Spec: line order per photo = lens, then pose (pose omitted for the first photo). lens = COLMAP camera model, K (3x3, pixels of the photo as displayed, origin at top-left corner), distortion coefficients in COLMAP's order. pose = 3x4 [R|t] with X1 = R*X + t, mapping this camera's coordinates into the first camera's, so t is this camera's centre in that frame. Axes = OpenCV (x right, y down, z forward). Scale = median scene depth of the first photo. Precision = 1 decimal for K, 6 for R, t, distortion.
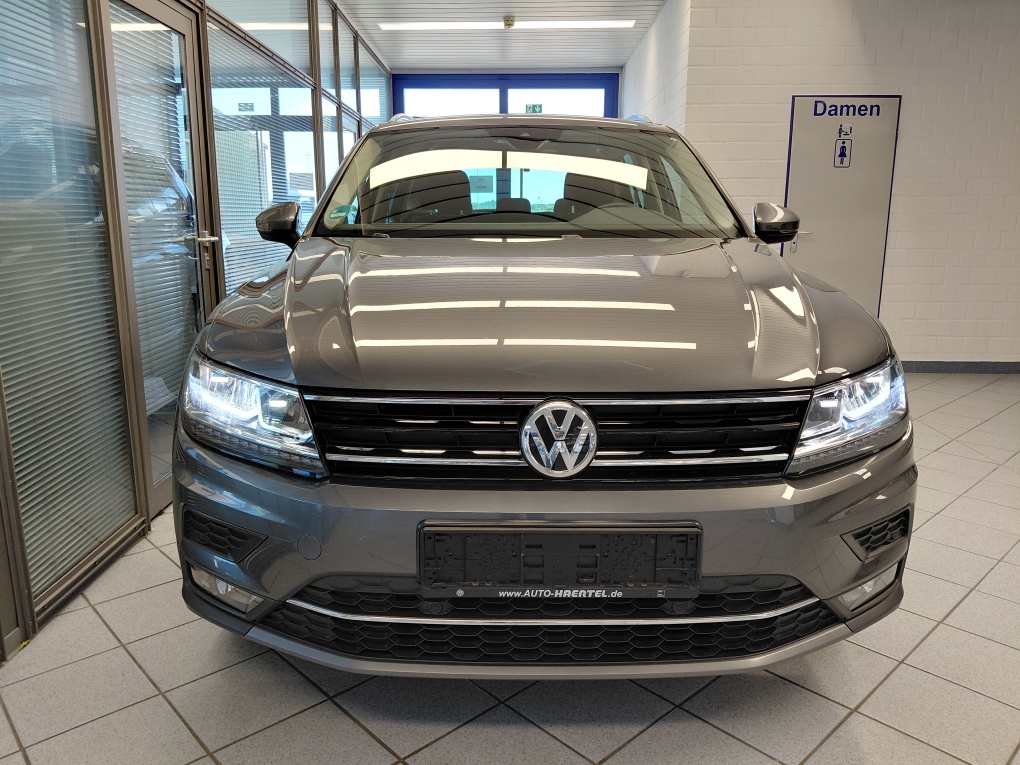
lens RADIAL K [[754.8, 0, 503.1], [0, 754.8, 369.3], [0, 0, 1]] dist [0.108349, -0.245672]
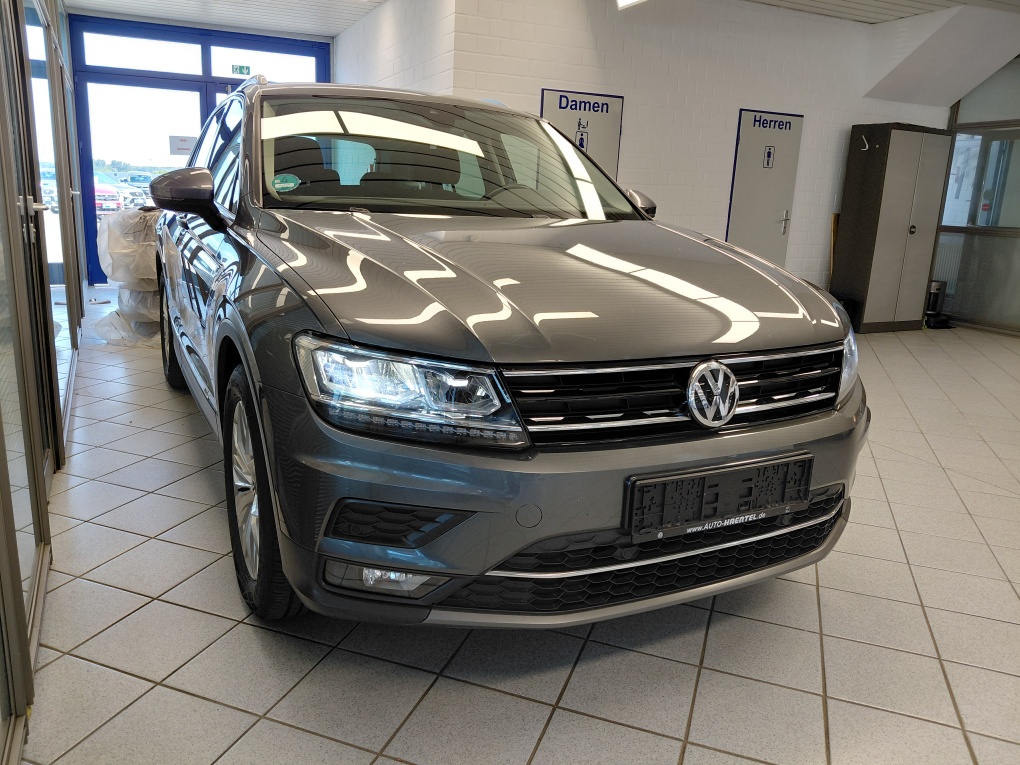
lens RADIAL K [[768.0, 0, 508.6], [0, 768.0, 371.0], [0, 0, 1]] dist [-0.001374, -0.064017]
pose [[0.892252, -0.063410, 0.447063, -0.699517], [0.048063, 0.997803, 0.045601, -0.011747], [-0.448972, -0.019200, 0.893339, 0.079553]]
